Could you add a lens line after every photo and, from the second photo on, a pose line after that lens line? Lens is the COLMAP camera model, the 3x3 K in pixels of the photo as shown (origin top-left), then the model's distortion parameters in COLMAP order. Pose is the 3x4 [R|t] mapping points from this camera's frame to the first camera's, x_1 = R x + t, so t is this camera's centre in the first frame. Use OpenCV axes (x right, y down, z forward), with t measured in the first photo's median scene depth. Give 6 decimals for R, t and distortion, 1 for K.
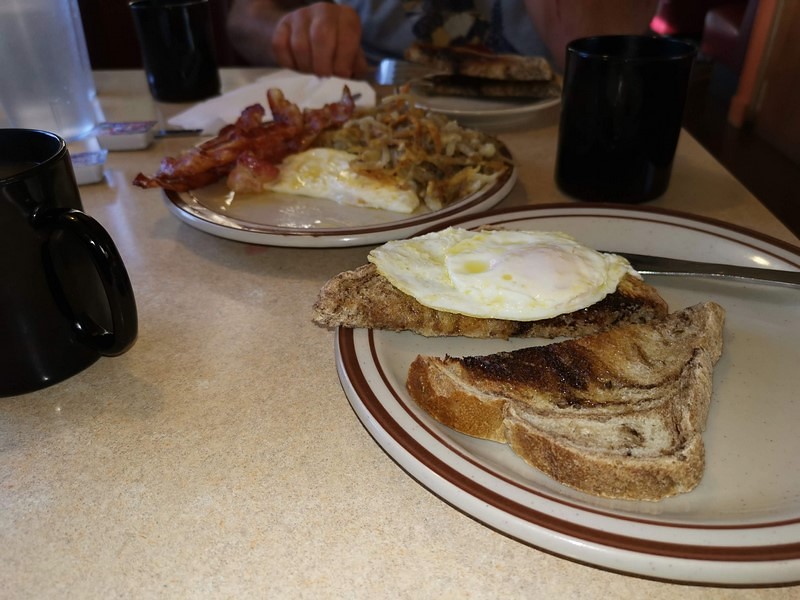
lens RADIAL K [[656.4, 0, 400.0], [0, 656.4, 300.0], [0, 0, 1]] dist [-0.004627, -0.005432]
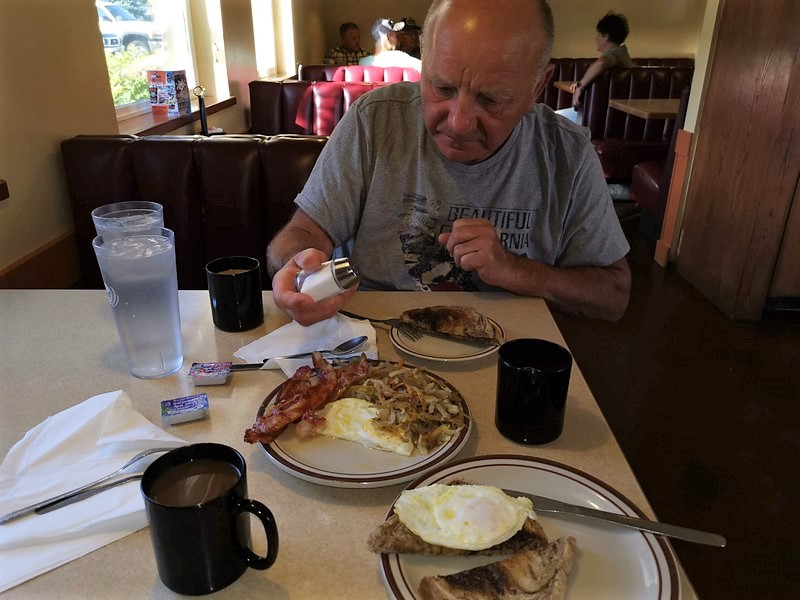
lens RADIAL K [[619.4, 0, 400.0], [0, 619.4, 300.0], [0, 0, 1]] dist [0.010816, 0.001494]
pose [[0.998734, 0.005218, 0.050033, -0.112113], [0.002993, 0.986679, -0.162651, -0.337653], [-0.050215, 0.162595, 0.985414, -0.792788]]
